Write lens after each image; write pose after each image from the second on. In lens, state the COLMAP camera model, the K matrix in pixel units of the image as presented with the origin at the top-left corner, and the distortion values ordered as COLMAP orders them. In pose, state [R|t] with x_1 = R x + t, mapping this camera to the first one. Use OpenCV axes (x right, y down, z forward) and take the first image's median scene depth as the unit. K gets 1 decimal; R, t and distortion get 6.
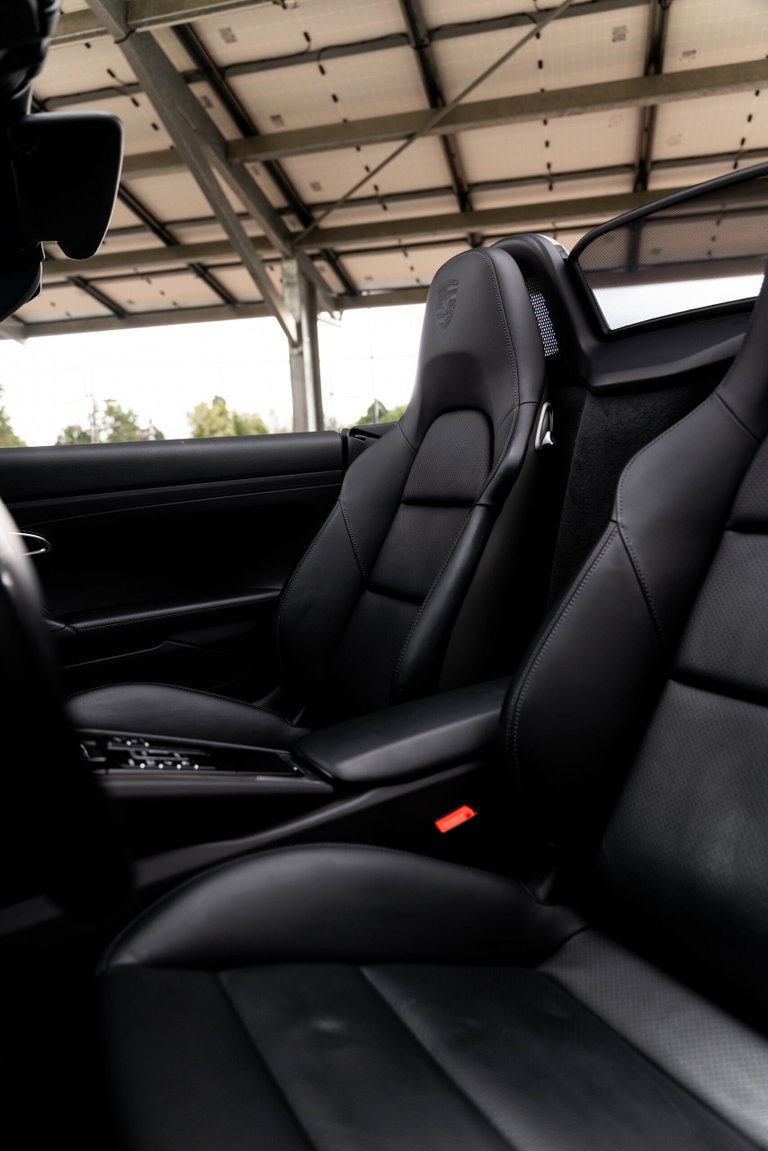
lens RADIAL K [[776.0, 0, 392.0], [0, 776.0, 570.1], [0, 0, 1]] dist [-0.005741, -0.000657]
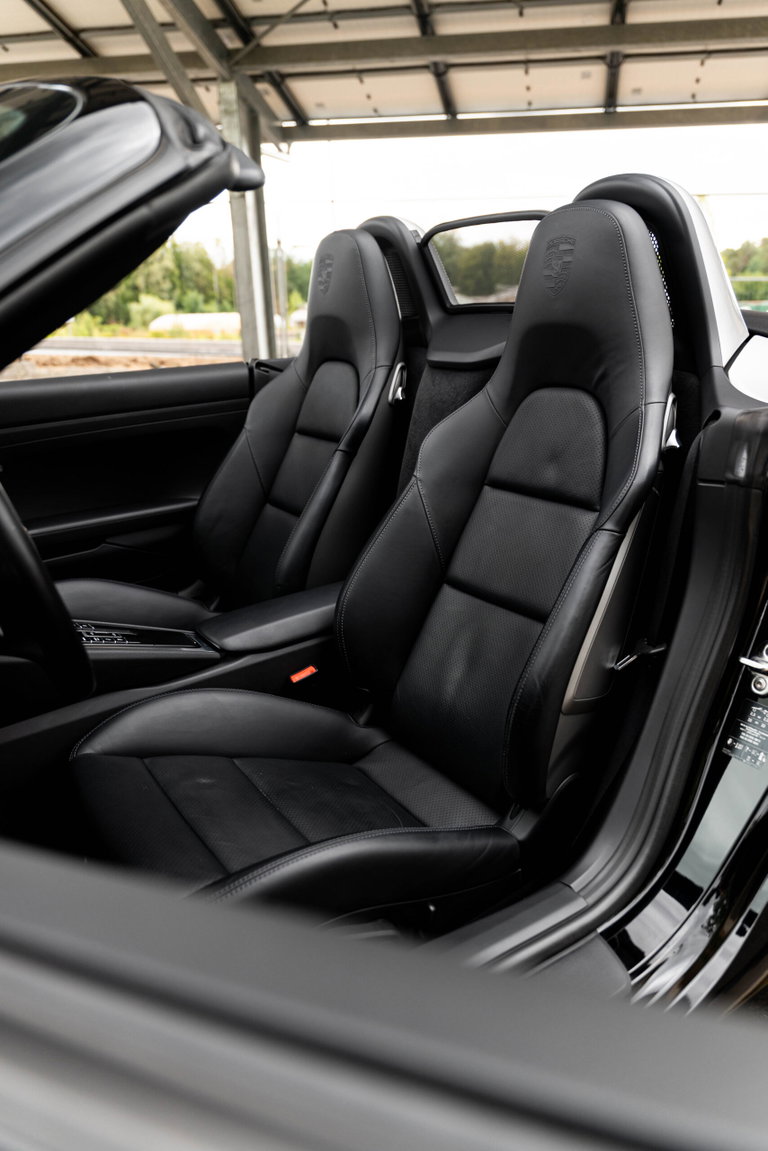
lens RADIAL K [[776.0, 0, 392.0], [0, 776.0, 570.1], [0, 0, 1]] dist [-0.005741, -0.000657]
pose [[0.997131, 0.000012, 0.075696, 0.102474], [-0.011508, 0.988400, 0.151435, -0.083616], [-0.074816, -0.151872, 0.985565, -0.354149]]
